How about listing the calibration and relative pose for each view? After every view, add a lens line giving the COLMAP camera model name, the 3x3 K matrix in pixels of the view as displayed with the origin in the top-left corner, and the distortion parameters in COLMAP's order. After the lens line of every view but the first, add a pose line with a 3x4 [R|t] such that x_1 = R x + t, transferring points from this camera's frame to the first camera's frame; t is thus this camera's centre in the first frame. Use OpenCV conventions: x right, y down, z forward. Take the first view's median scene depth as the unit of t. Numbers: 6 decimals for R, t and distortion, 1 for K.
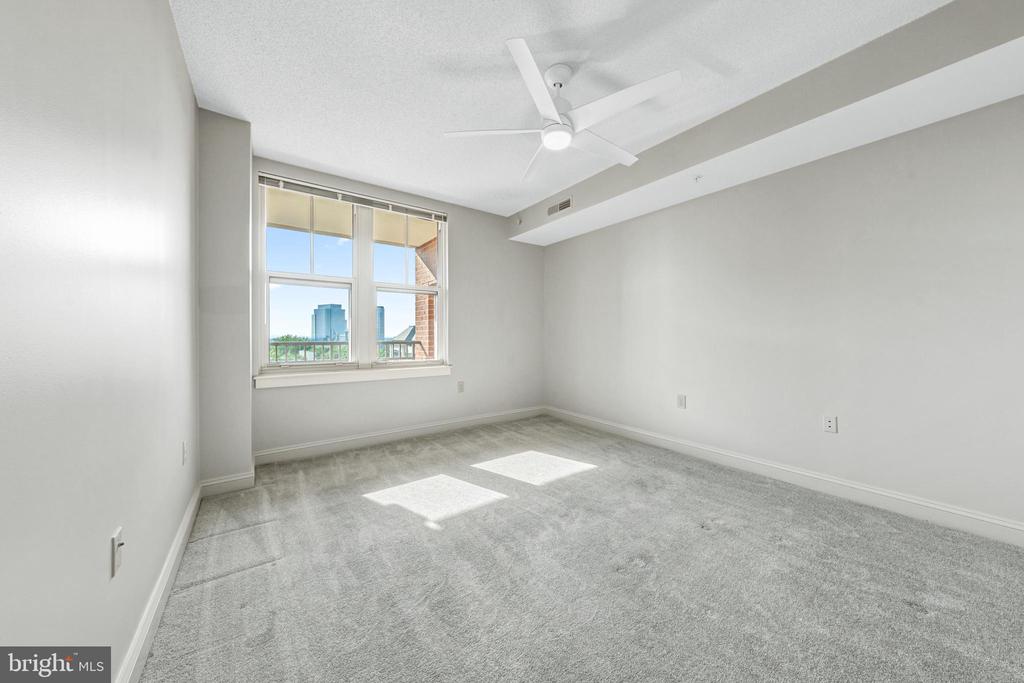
lens RADIAL K [[345.0, 0, 506.7], [0, 345.0, 336.2], [0, 0, 1]] dist [-0.000031, -0.000055]
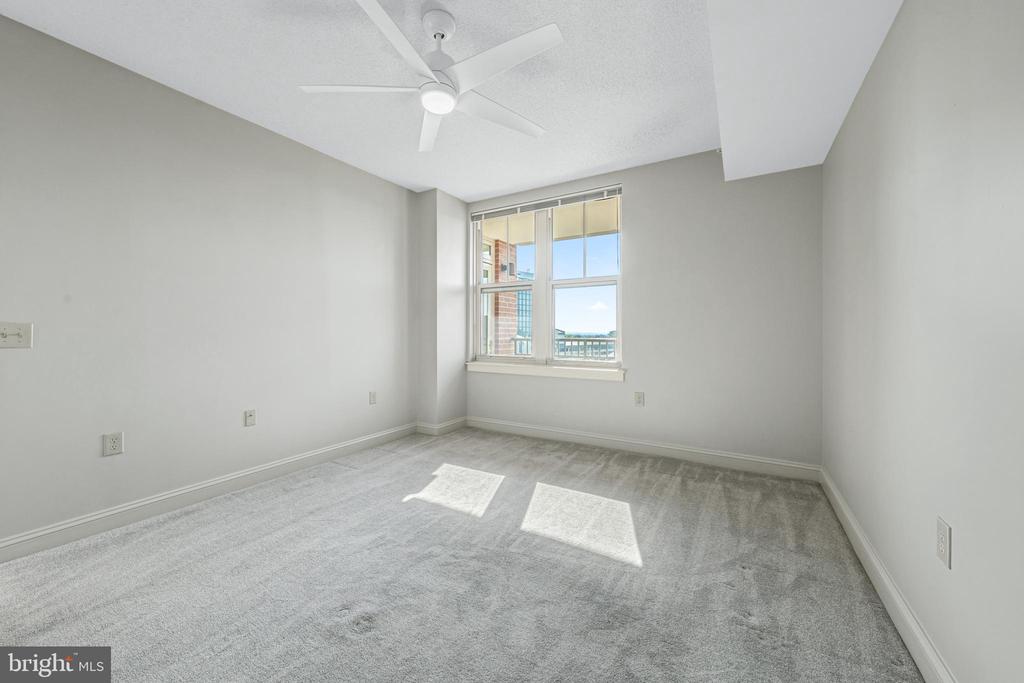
lens RADIAL K [[367.8, 0, 504.2], [0, 367.8, 338.0], [0, 0, 1]] dist [-0.001223, -0.000073]
pose [[0.415435, 0.016136, -0.909480, 0.604829], [-0.003664, 0.999864, 0.016066, -0.004877], [0.909616, -0.003342, 0.415437, 0.460338]]
